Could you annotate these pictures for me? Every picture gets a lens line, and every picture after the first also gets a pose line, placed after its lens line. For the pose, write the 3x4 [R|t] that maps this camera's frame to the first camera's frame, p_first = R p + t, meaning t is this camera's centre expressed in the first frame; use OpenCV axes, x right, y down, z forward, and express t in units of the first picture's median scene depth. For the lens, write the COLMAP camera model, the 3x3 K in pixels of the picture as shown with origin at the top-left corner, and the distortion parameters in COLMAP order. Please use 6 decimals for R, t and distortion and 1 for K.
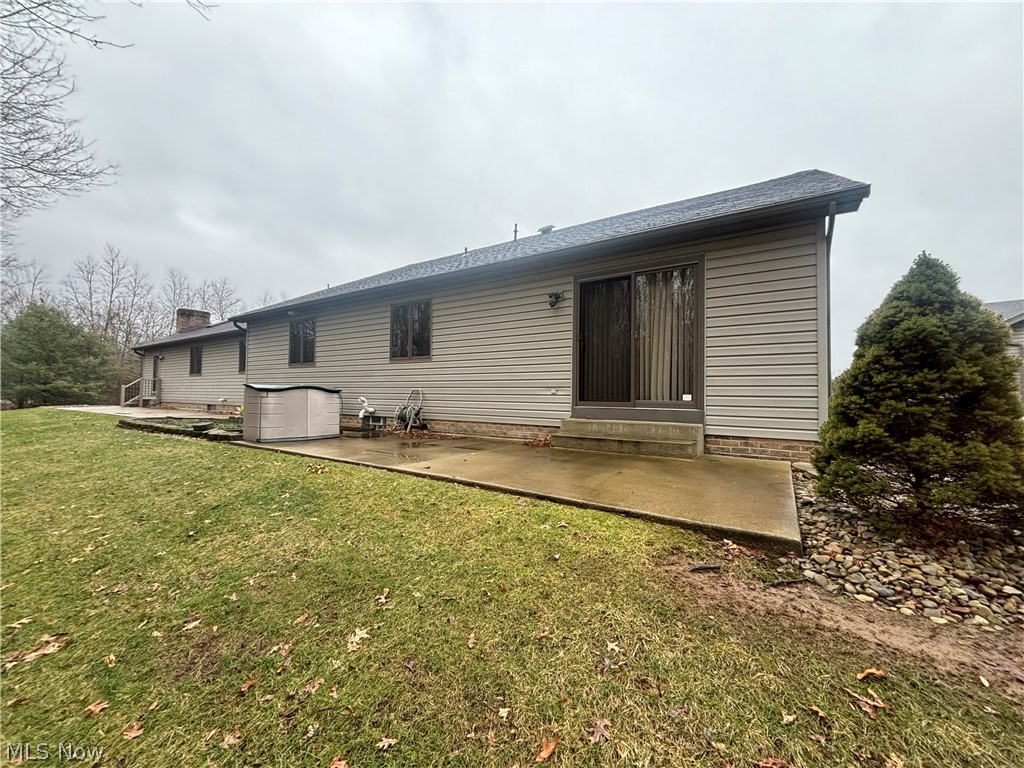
lens RADIAL K [[407.7, 0, 512.0], [0, 407.7, 384.0], [0, 0, 1]] dist [0.000851, -0.000092]
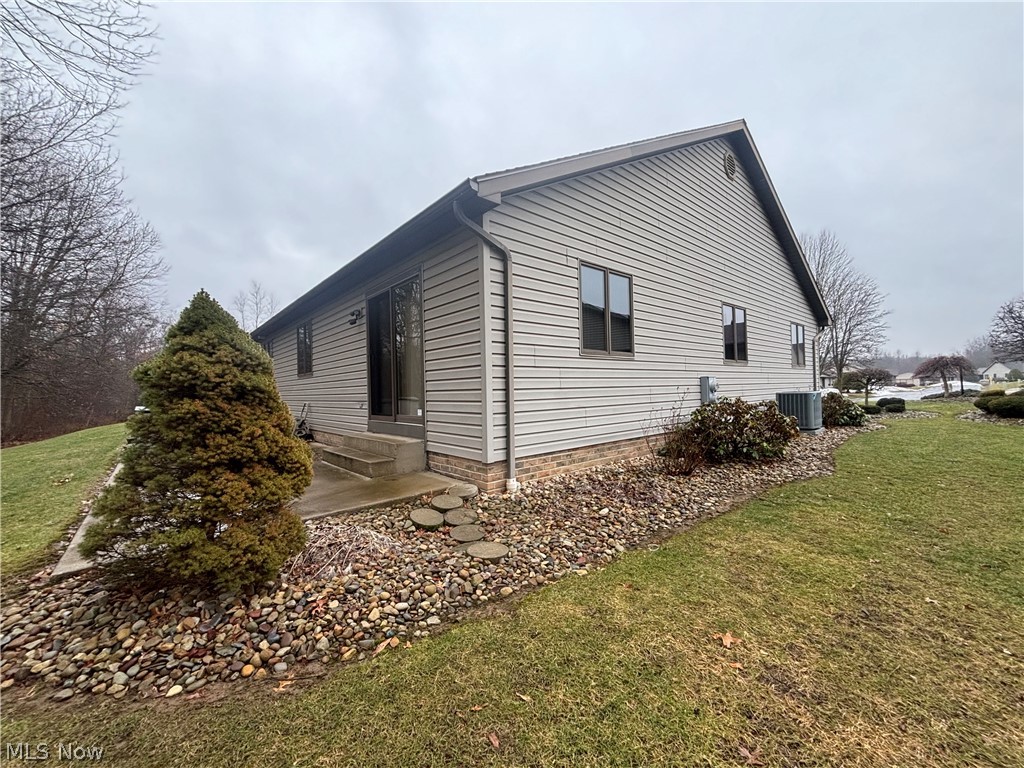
lens RADIAL K [[407.7, 0, 512.0], [0, 407.7, 384.0], [0, 0, 1]] dist [0.000851, -0.000092]
pose [[0.962619, -0.044918, -0.267109, 0.770572], [0.049918, 0.998682, 0.011952, -0.029801], [0.266220, -0.024839, 0.963592, 0.100221]]
